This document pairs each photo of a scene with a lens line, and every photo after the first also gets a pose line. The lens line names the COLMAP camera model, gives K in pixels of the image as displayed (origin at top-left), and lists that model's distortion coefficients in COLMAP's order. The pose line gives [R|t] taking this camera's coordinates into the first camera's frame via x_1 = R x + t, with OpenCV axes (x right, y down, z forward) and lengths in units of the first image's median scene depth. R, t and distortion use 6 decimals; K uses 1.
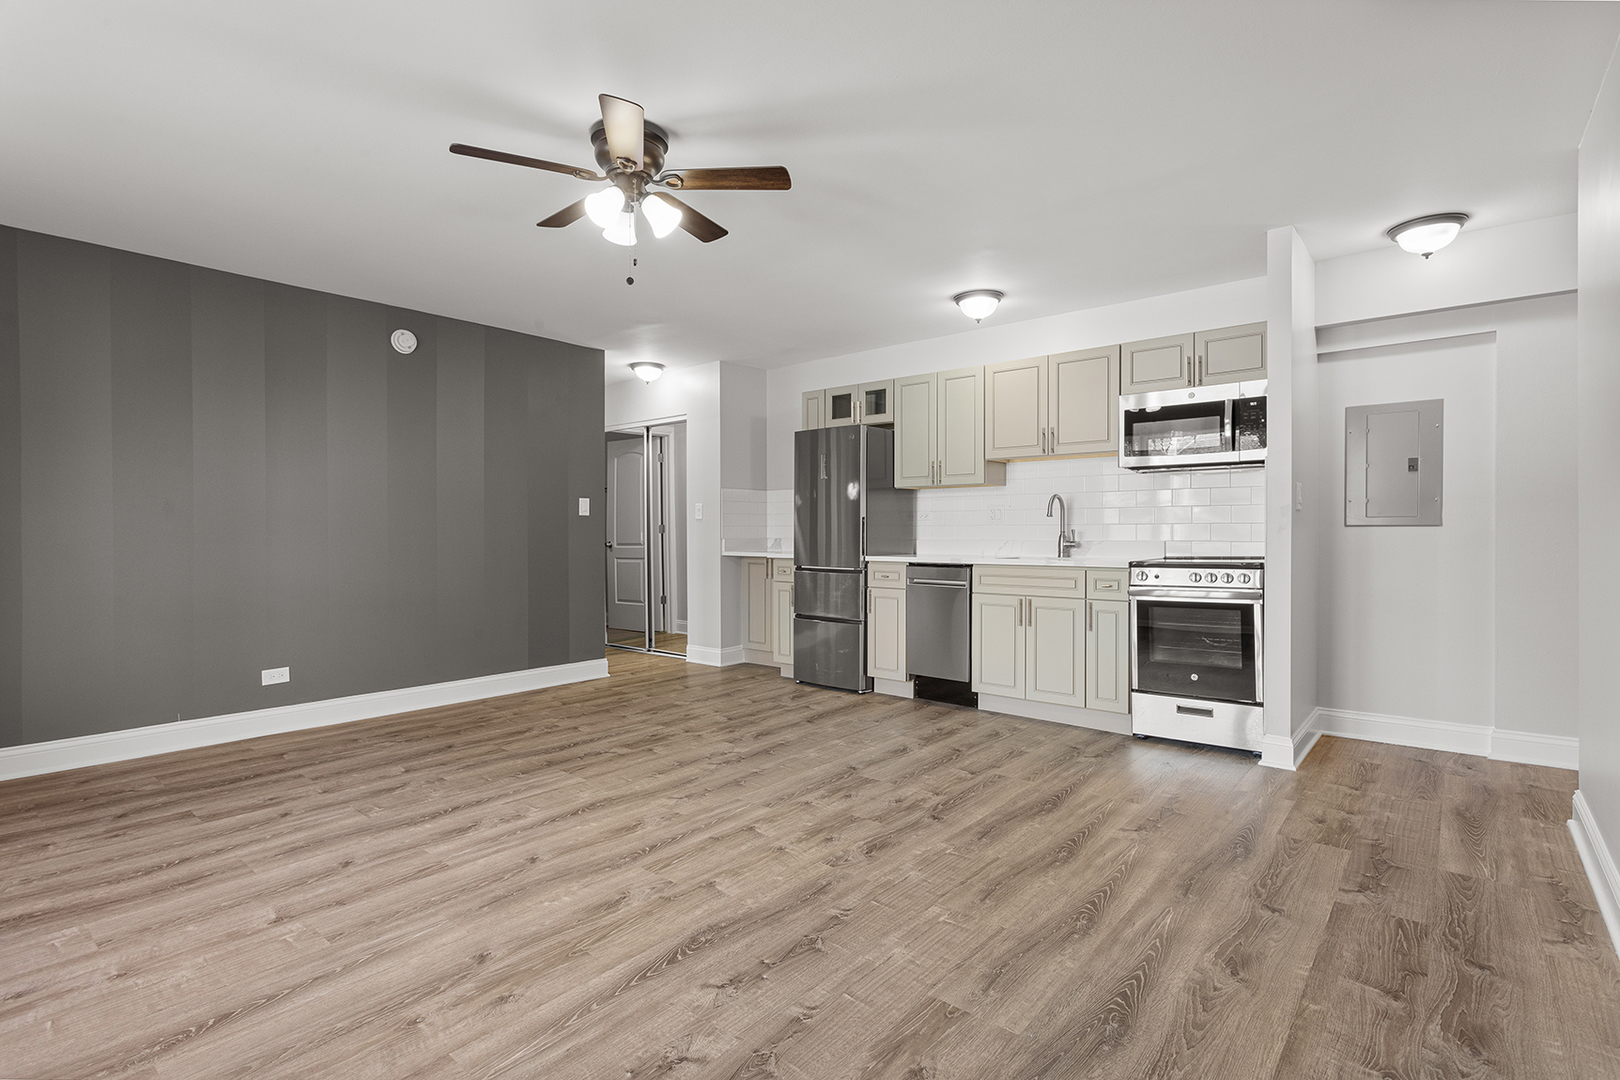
lens RADIAL K [[776.2, 0, 812.8], [0, 776.2, 536.2], [0, 0, 1]] dist [0.002350, -0.000103]
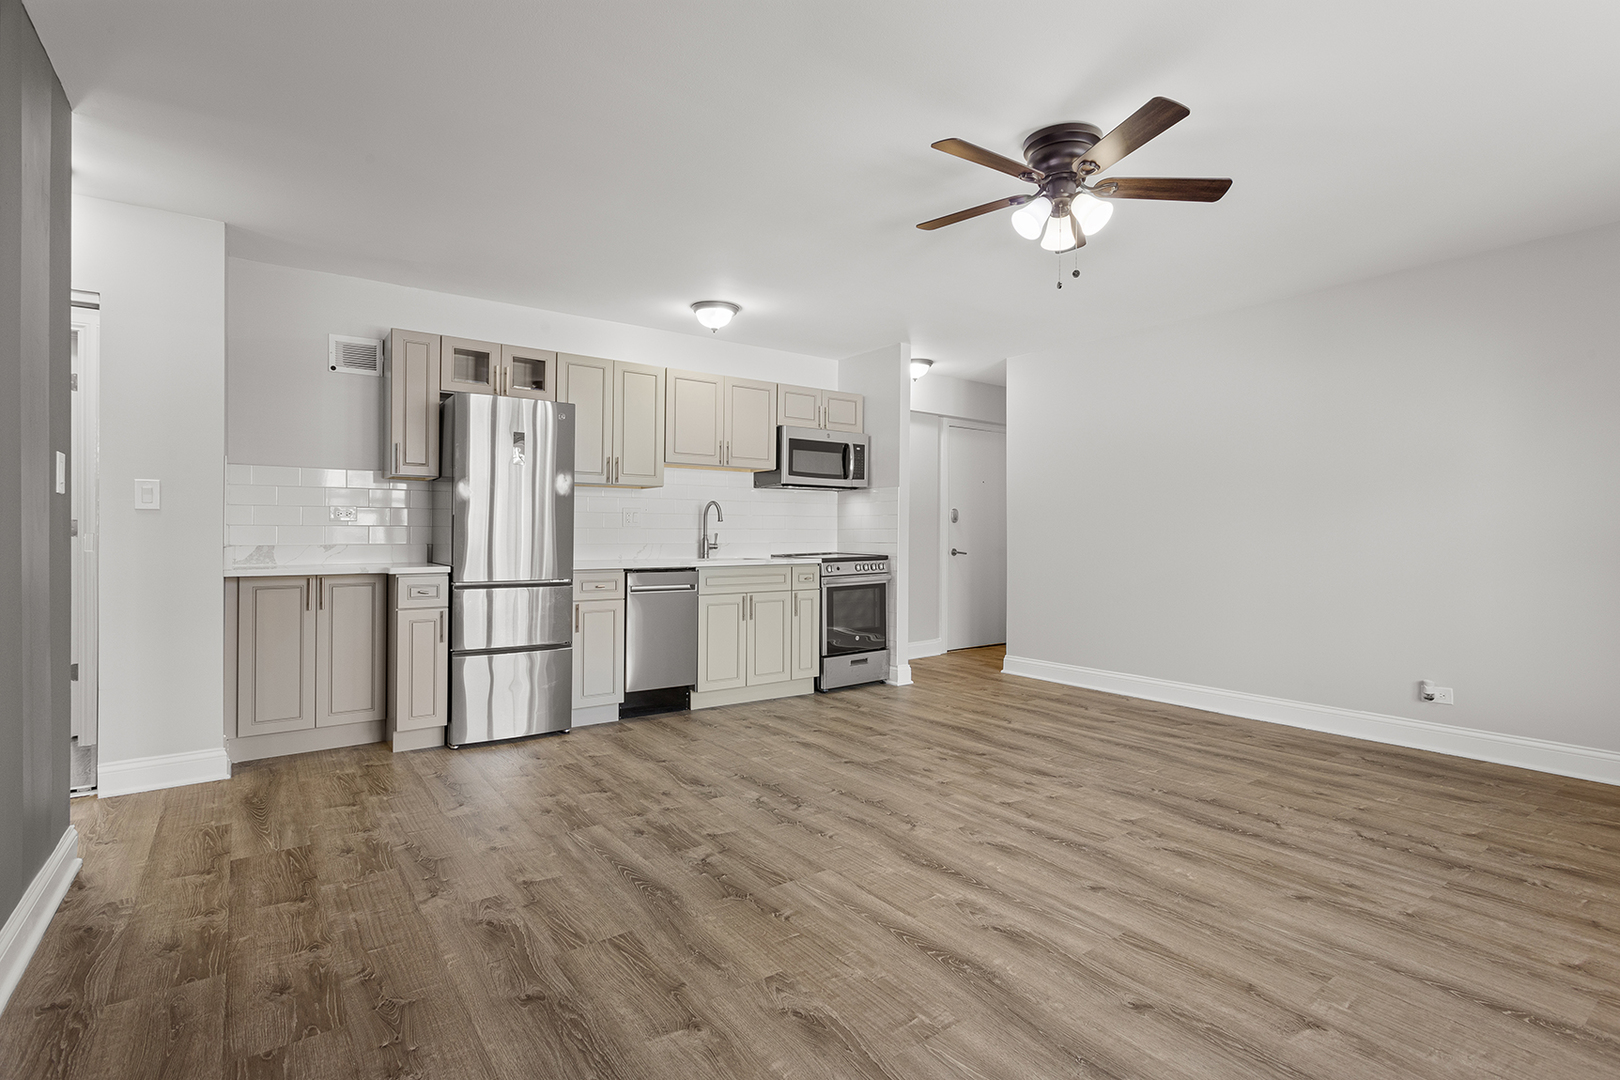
lens RADIAL K [[776.2, 0, 812.8], [0, 776.2, 536.2], [0, 0, 1]] dist [0.002350, -0.000103]
pose [[0.230367, 0.001517, 0.973103, -1.092814], [0.006180, 0.999976, -0.003022, 0.000517], [-0.973084, 0.006710, 0.230352, 0.911702]]
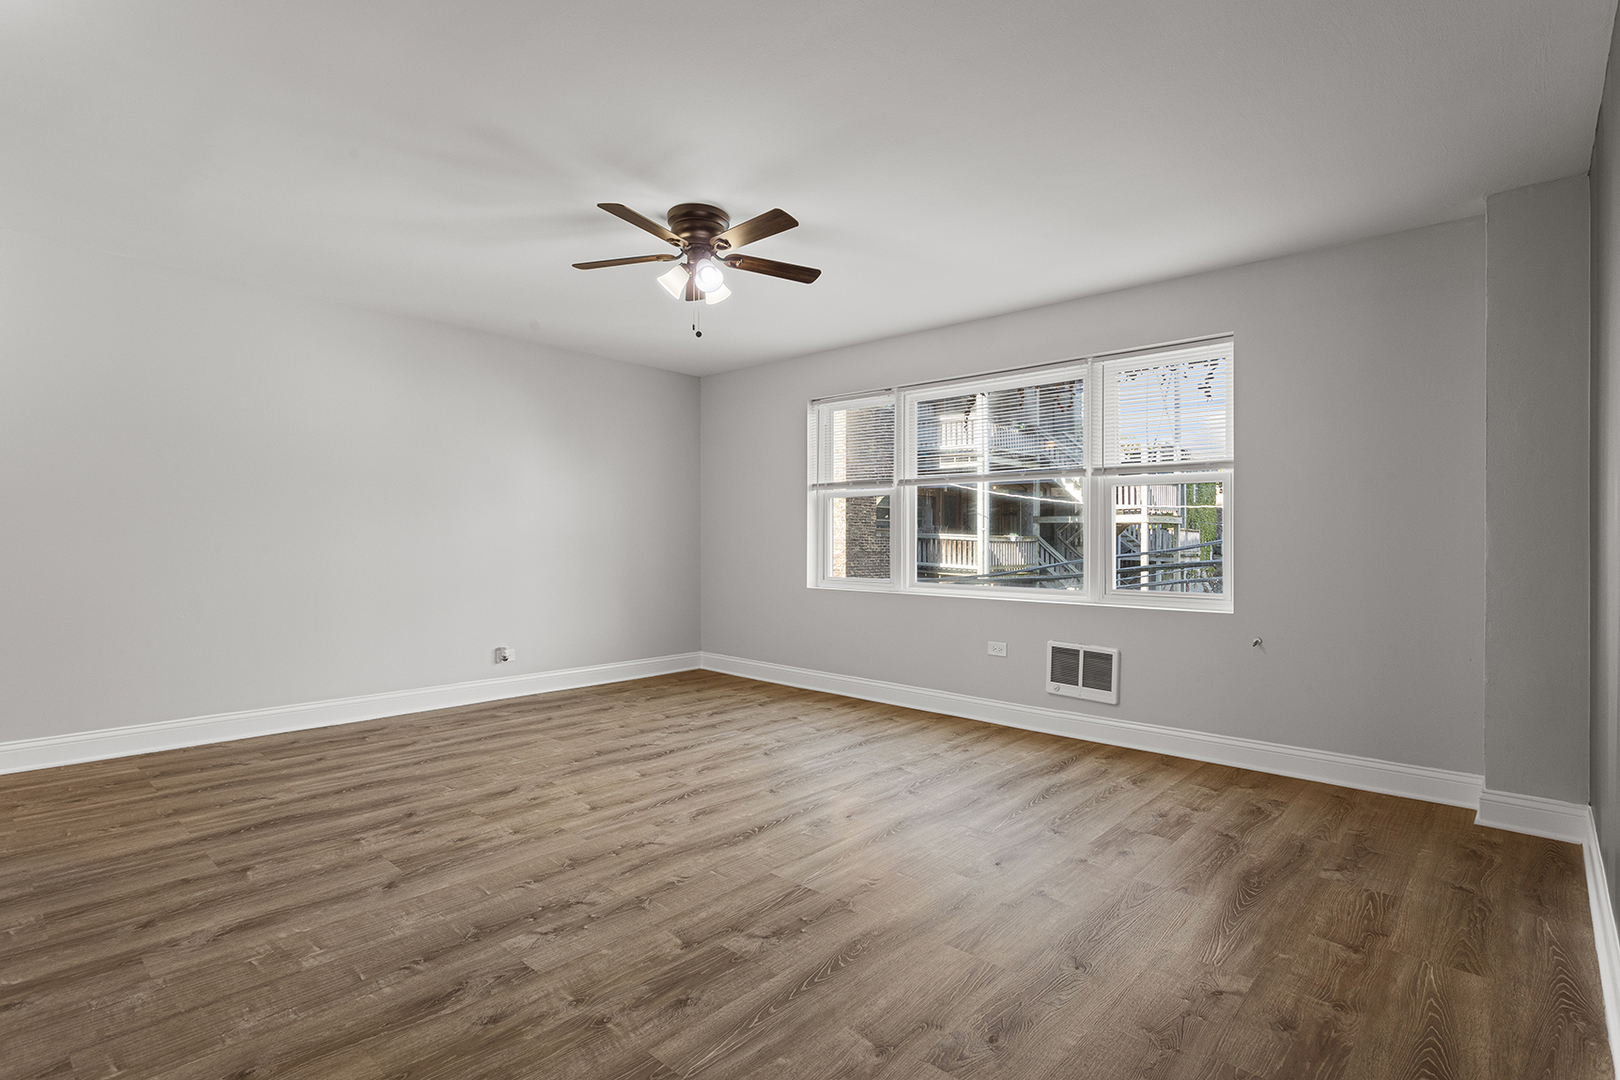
lens RADIAL K [[776.2, 0, 812.8], [0, 776.2, 536.2], [0, 0, 1]] dist [0.002350, -0.000103]
pose [[-0.999416, -0.004146, 0.033912, -0.385424], [-0.004100, 0.999991, 0.001440, -0.011709], [-0.033918, 0.001300, -0.999424, 1.887500]]
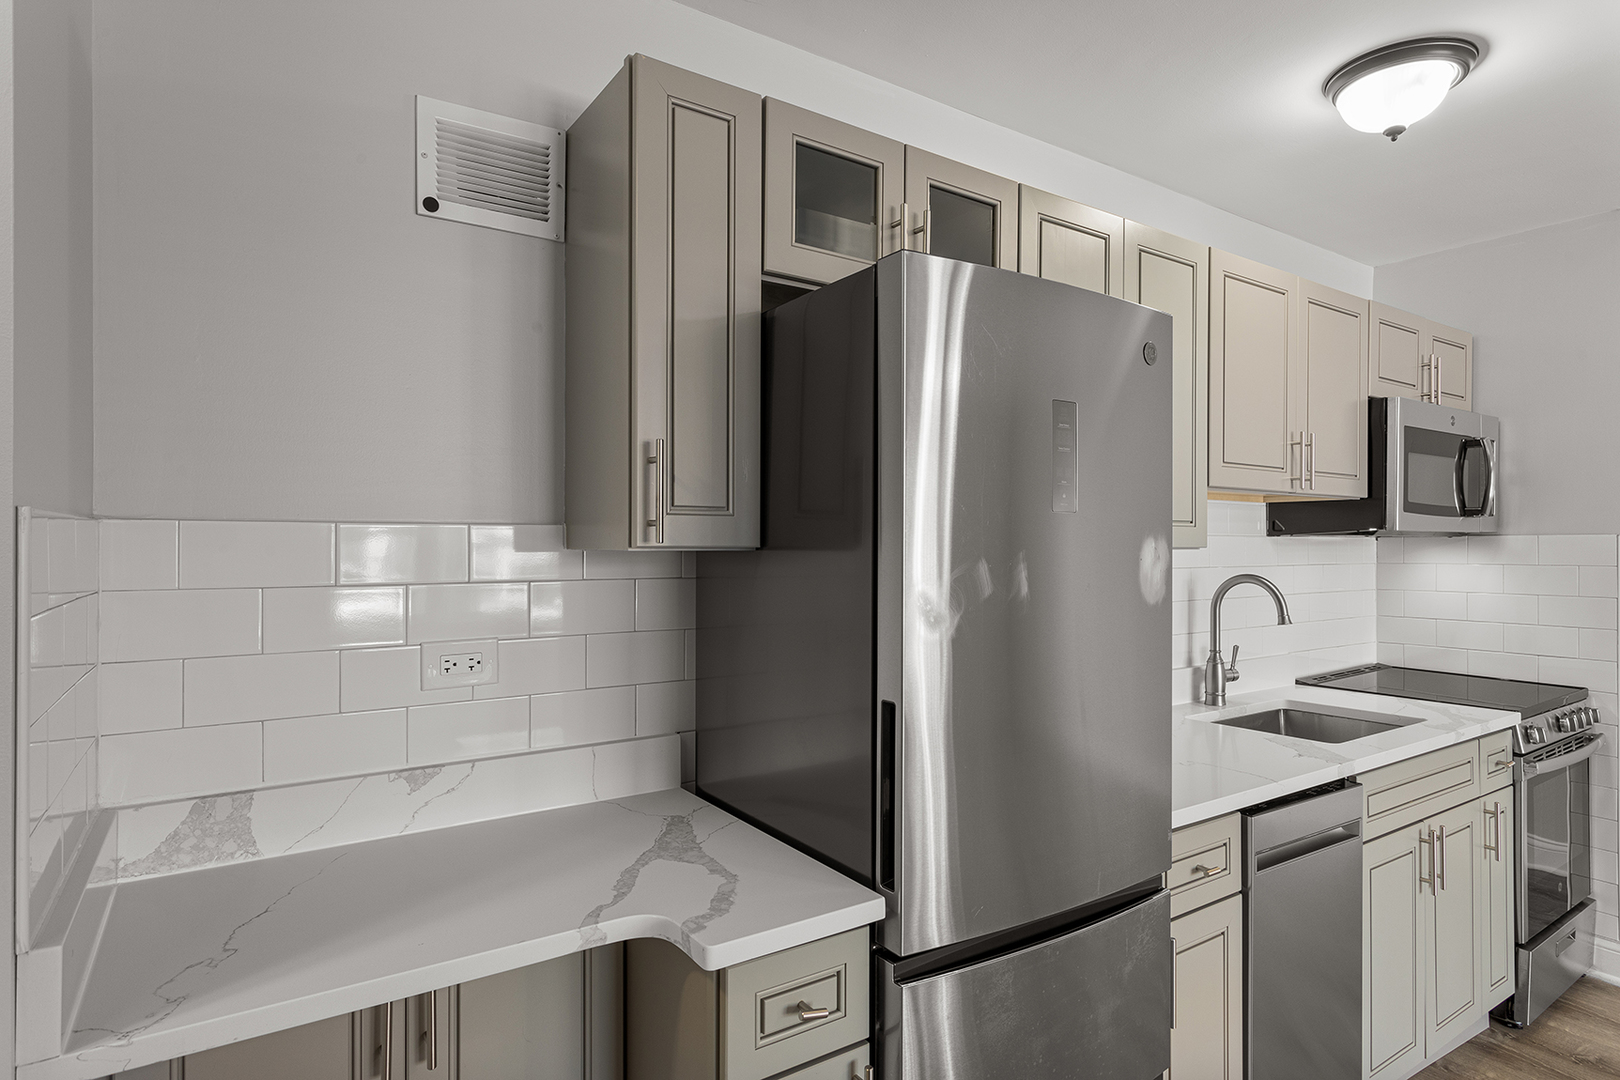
lens RADIAL K [[879.5, 0, 810.0], [0, 879.5, 540.0], [0, 0, 1]] dist [0.000407, 0.000080]
pose [[0.270442, 0.007531, 0.962707, -0.408964], [0.003404, 0.999956, -0.008779, -0.106103], [-0.962730, 0.005651, 0.270404, 1.669320]]
